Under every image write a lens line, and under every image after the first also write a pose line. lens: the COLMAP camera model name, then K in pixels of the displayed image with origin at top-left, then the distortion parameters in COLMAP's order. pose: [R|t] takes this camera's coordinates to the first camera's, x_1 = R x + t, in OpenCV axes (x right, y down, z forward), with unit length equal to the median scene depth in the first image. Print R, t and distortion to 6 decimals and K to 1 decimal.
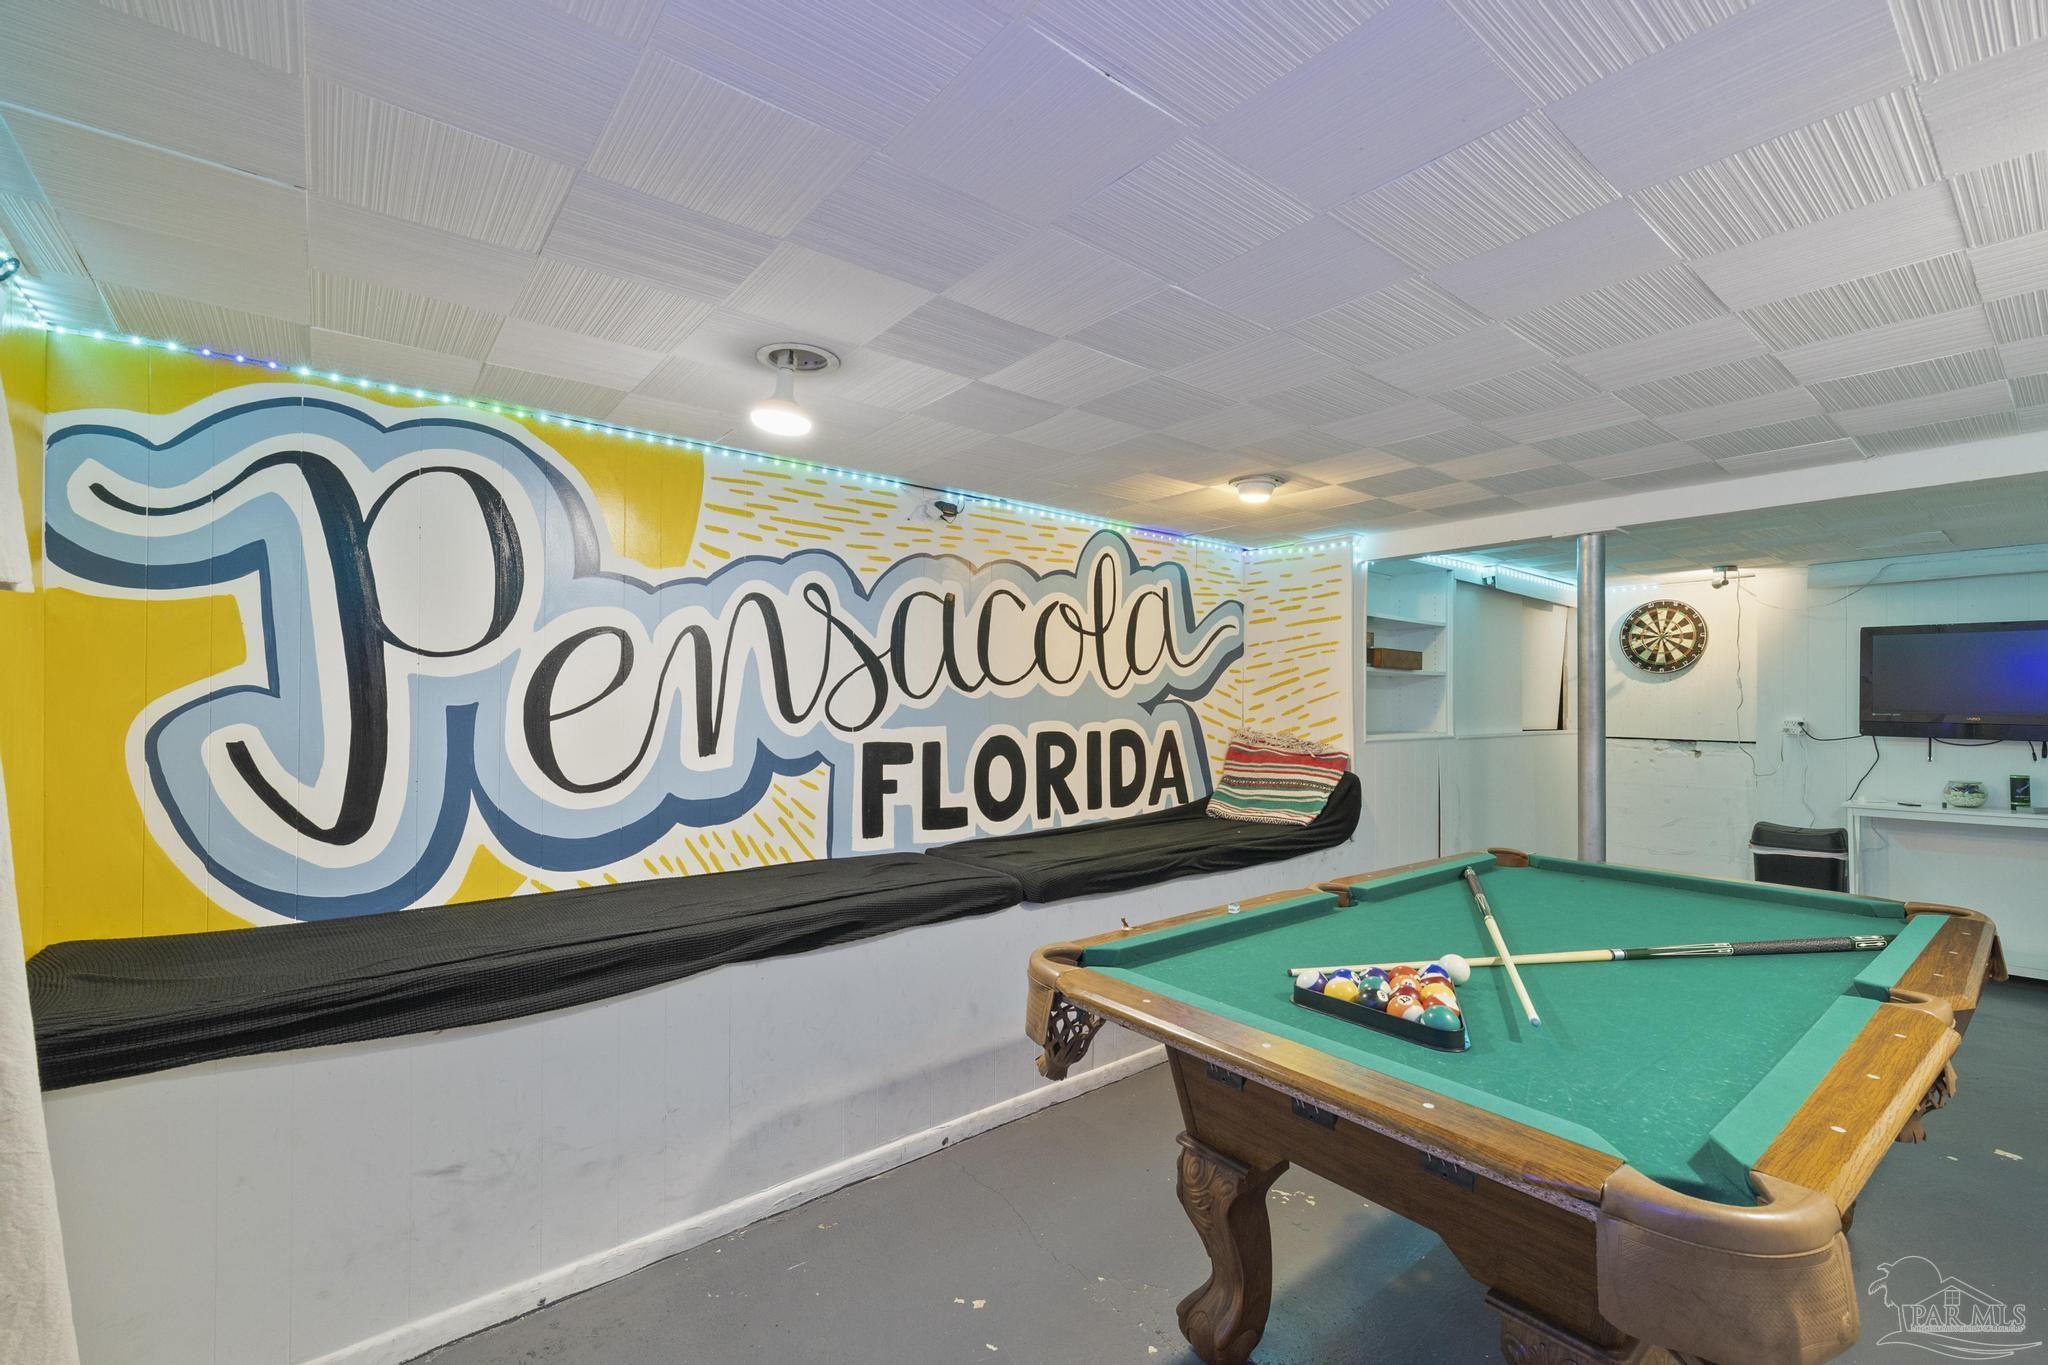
lens RADIAL K [[871.7, 0, 1032.4], [0, 871.7, 693.4], [0, 0, 1]] dist [-0.017244, 0.008086]
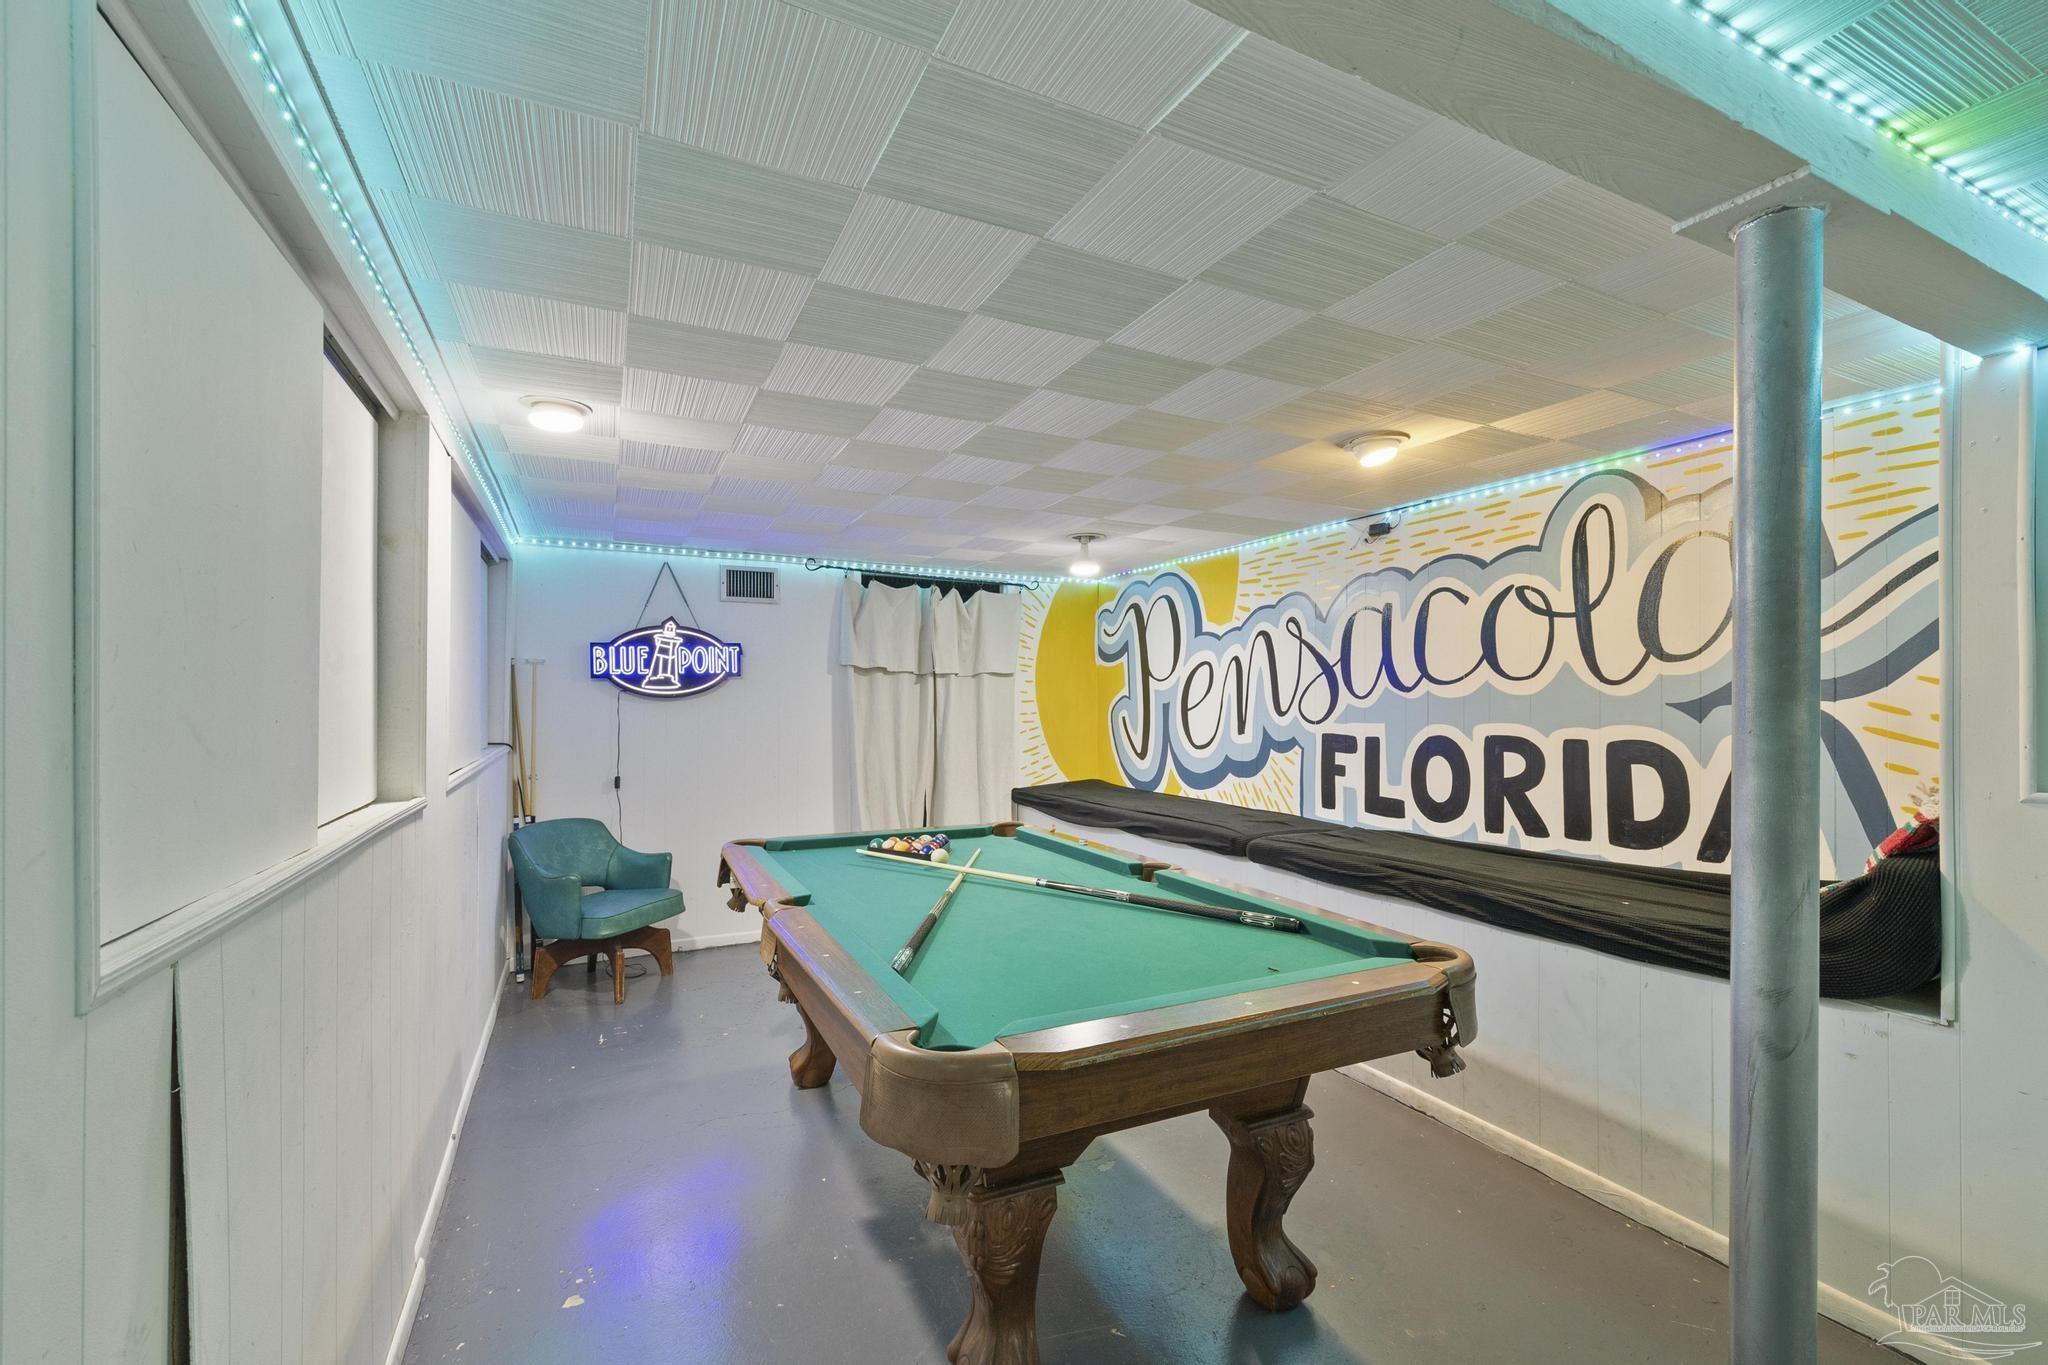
lens RADIAL K [[871.7, 0, 1032.9], [0, 871.7, 695.3], [0, 0, 1]] dist [-0.017244, 0.008086]
pose [[-0.225648, -0.012498, -0.974129, 1.133970], [0.002314, 0.999908, -0.013365, 0.016098], [0.974206, -0.005270, -0.225599, 0.853371]]
